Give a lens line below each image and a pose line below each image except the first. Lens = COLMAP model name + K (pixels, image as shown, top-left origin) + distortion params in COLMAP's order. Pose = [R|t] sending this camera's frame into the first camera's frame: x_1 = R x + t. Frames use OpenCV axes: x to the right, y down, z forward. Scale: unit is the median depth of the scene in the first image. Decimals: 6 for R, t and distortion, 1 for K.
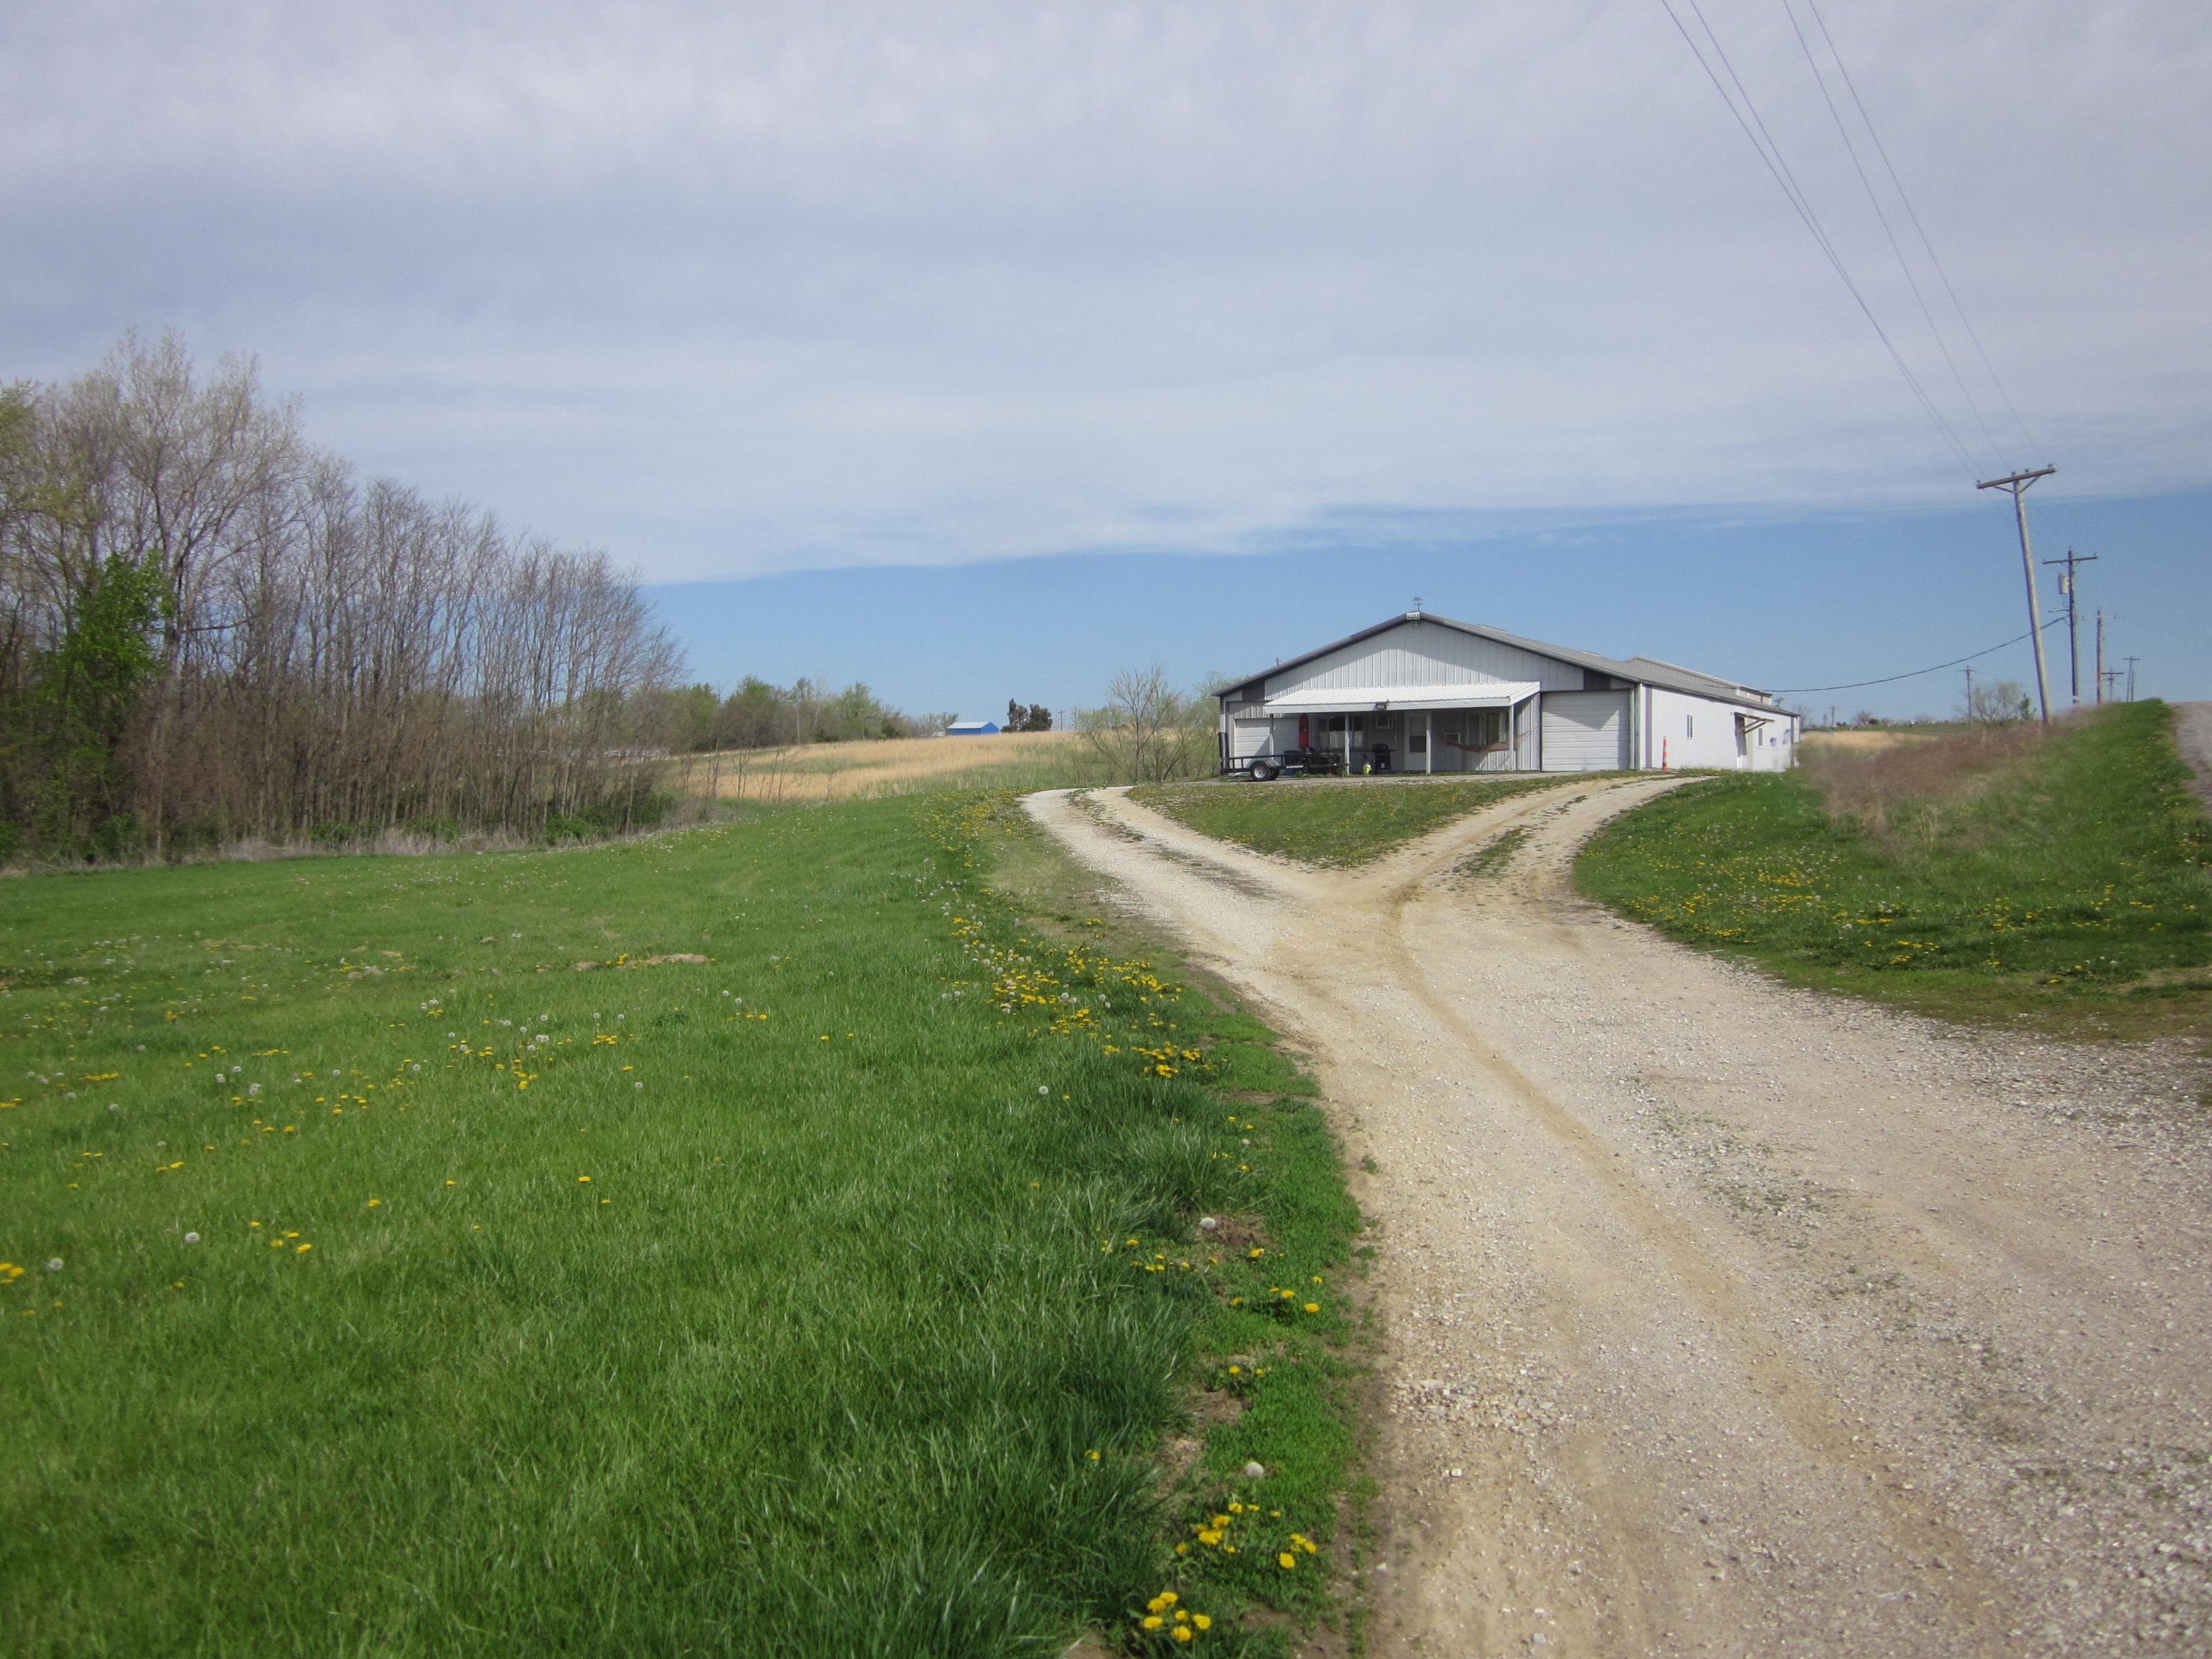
lens RADIAL K [[1802.2, 0, 1106.0], [0, 1802.2, 829.5], [0, 0, 1]] dist [-0.038873, -0.058577]
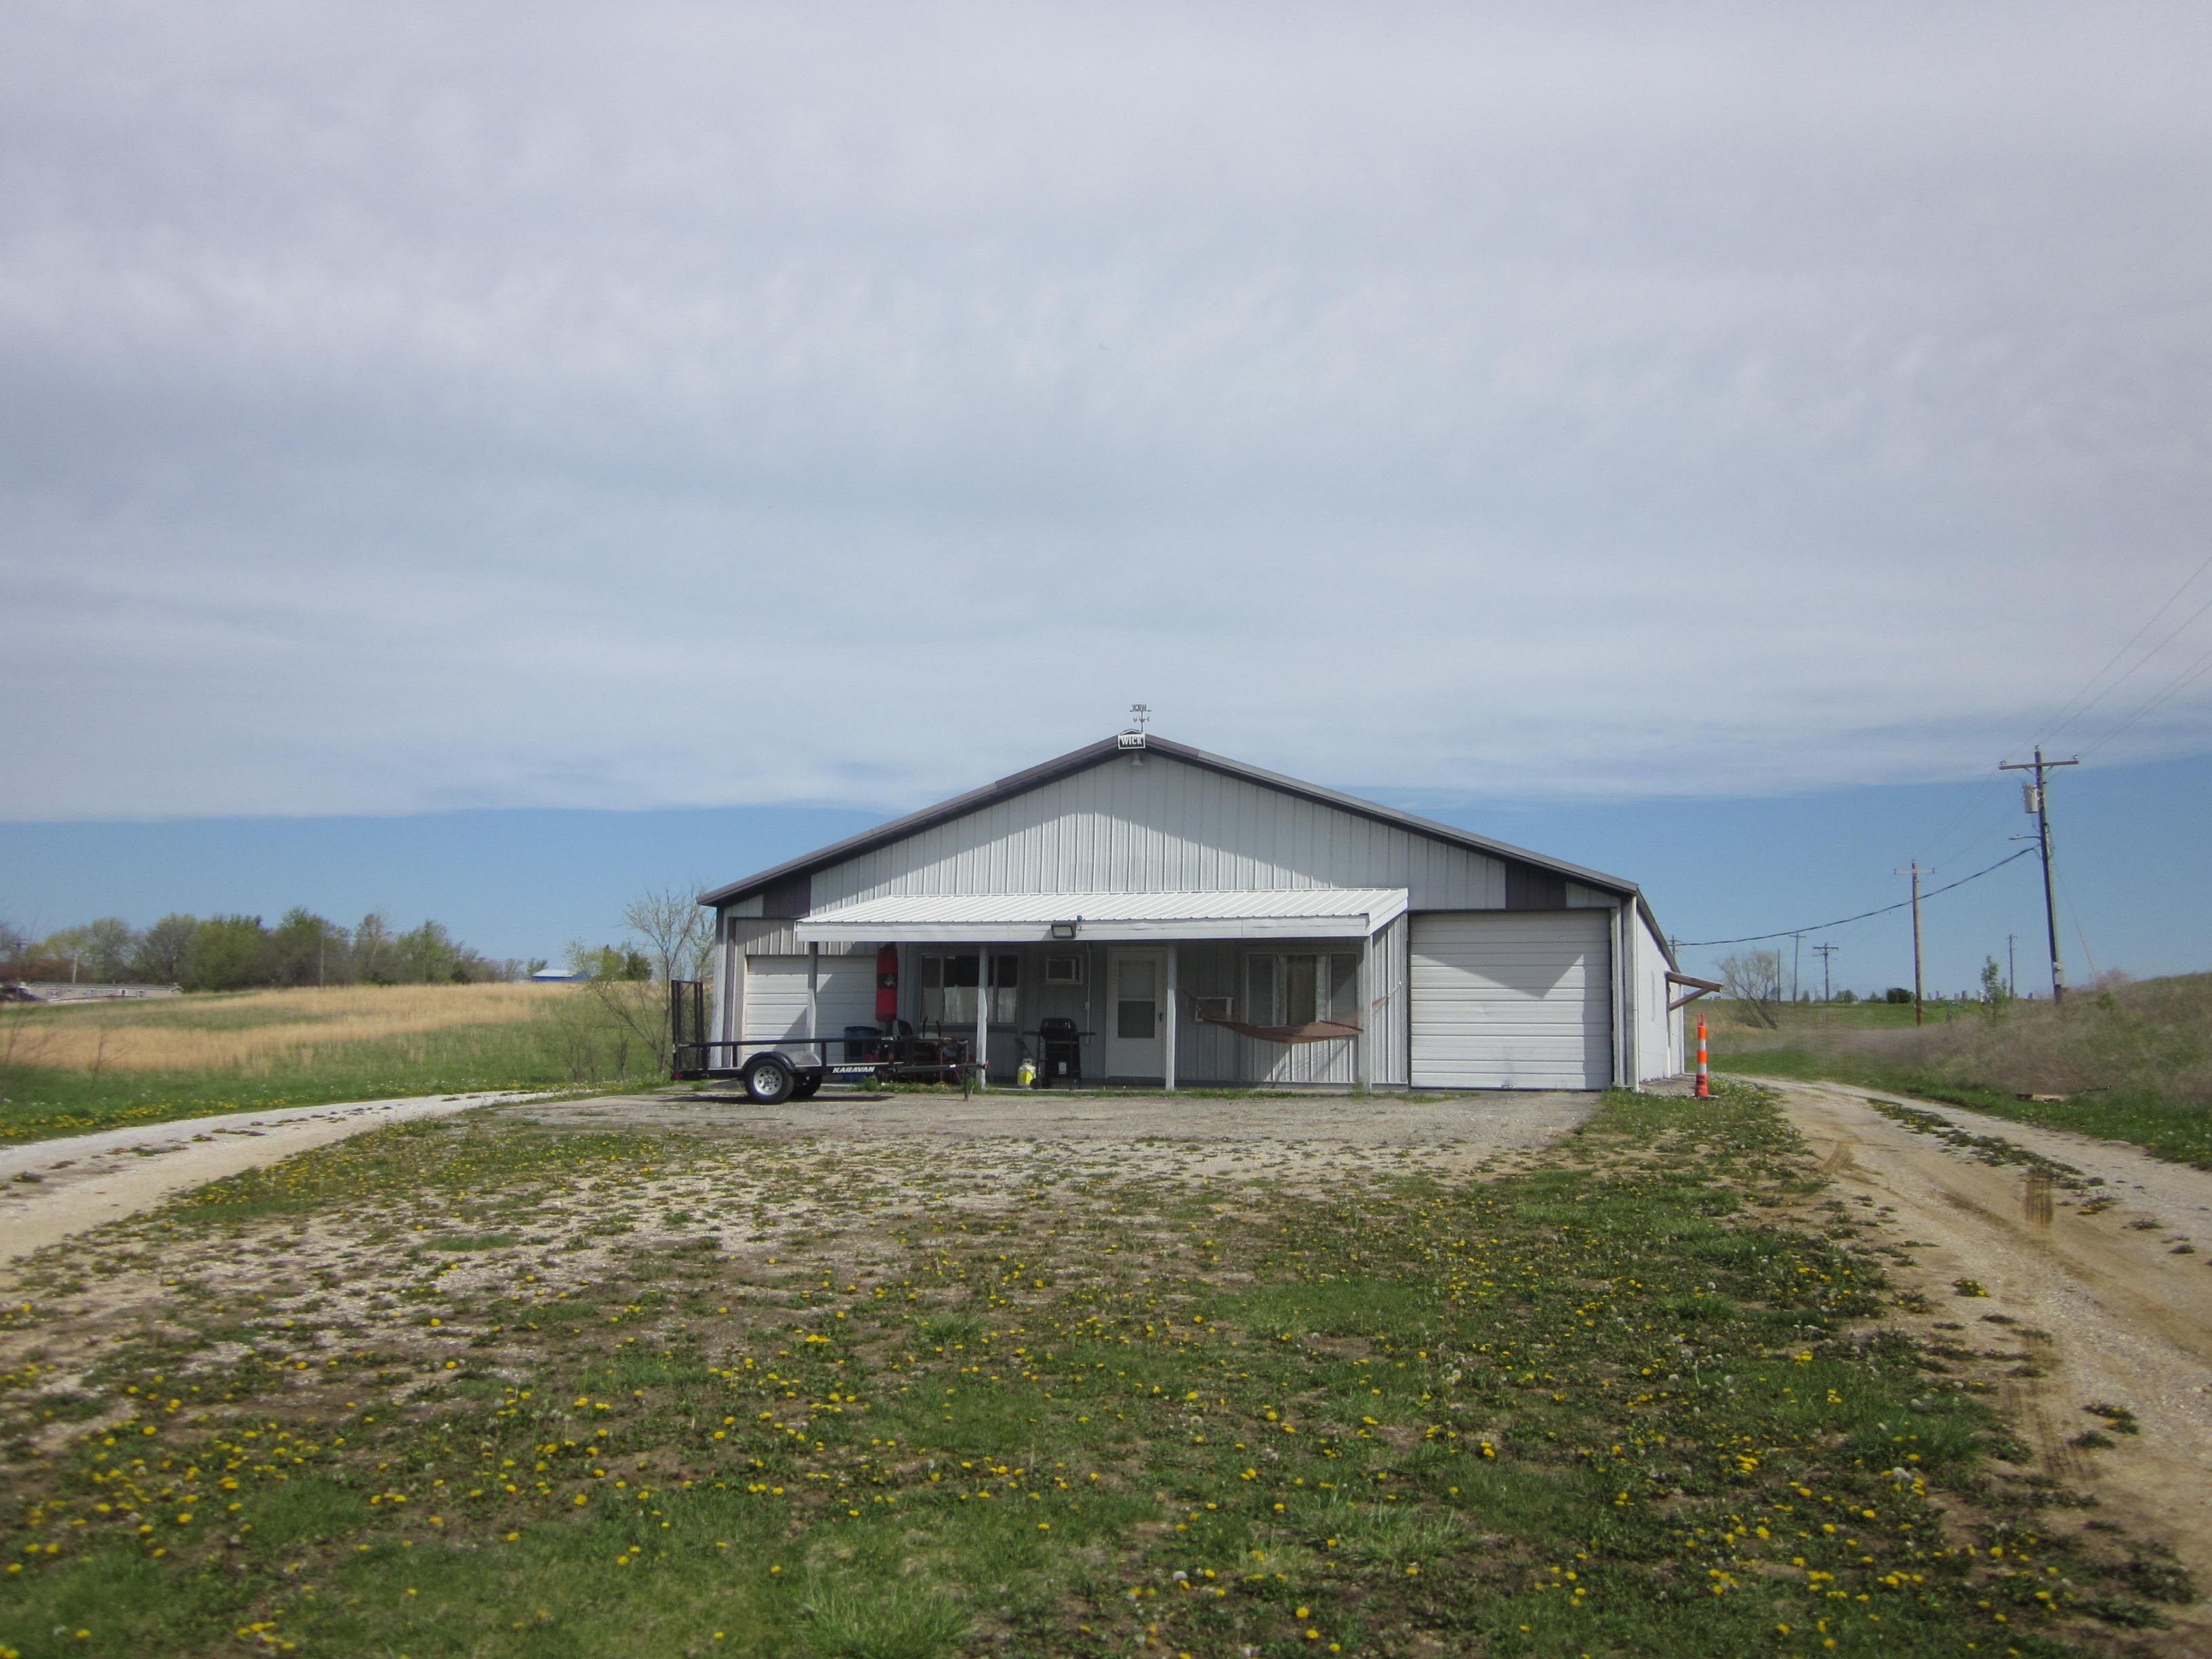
lens RADIAL K [[1802.2, 0, 1106.0], [0, 1802.2, 829.5], [0, 0, 1]] dist [-0.038873, -0.058577]
pose [[0.978695, 0.045276, 0.200264, 0.072220], [-0.016130, 0.989324, -0.144838, -0.028935], [-0.204684, 0.138522, 0.968977, 0.553932]]
